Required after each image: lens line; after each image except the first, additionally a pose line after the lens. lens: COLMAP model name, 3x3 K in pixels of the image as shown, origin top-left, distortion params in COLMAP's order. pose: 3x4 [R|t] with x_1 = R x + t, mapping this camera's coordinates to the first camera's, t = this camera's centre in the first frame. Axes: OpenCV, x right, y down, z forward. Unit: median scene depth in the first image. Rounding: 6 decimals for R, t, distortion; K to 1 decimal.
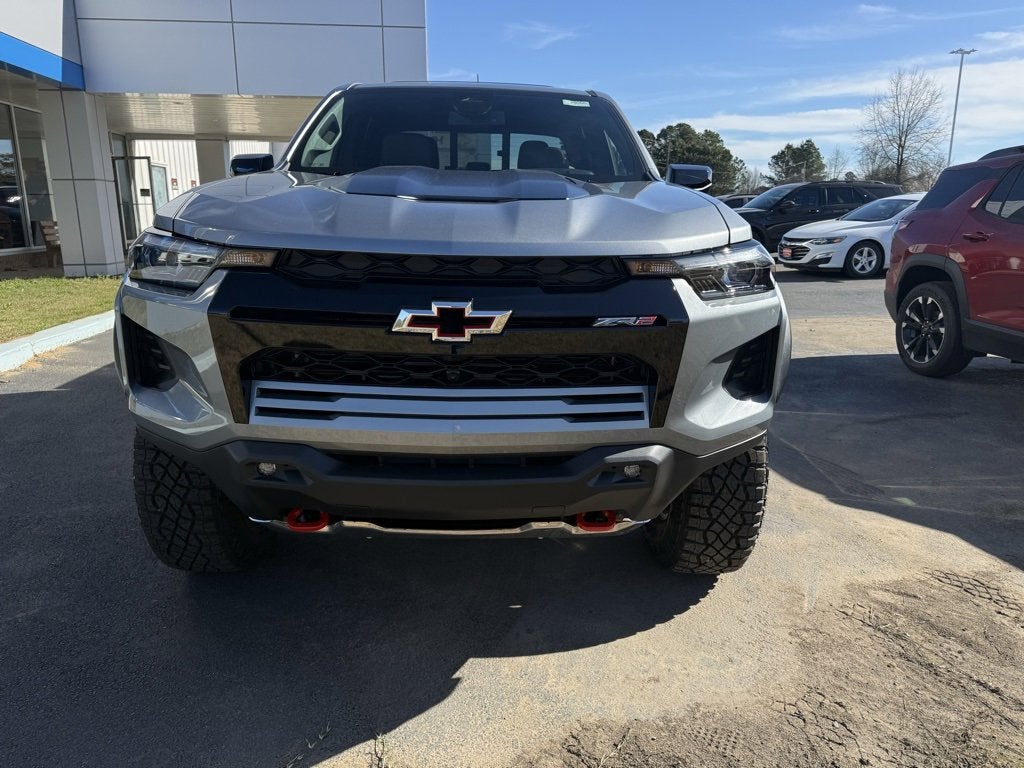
lens RADIAL K [[714.8, 0, 512.0], [0, 714.8, 384.0], [0, 0, 1]] dist [0.070876, -0.090489]
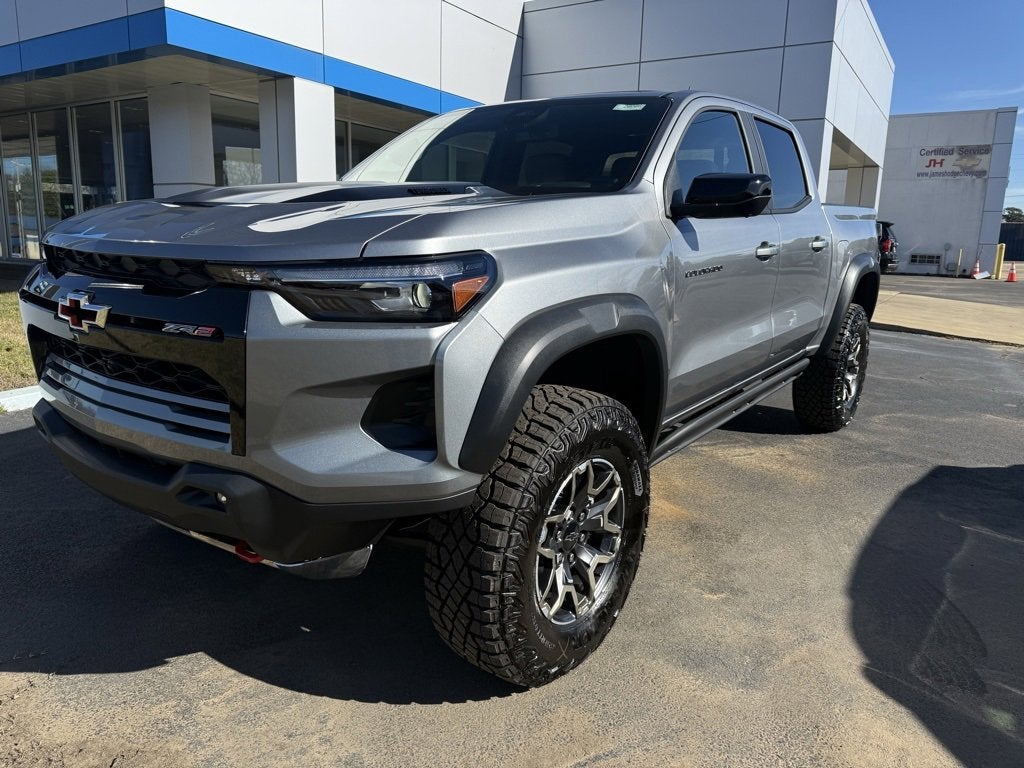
lens RADIAL K [[714.8, 0, 512.0], [0, 714.8, 384.0], [0, 0, 1]] dist [0.070876, -0.090489]
pose [[0.794236, 0.142342, -0.590701, 0.965405], [-0.167392, 0.985811, 0.012483, -0.091918], [0.584097, 0.088964, 0.806794, 0.455690]]
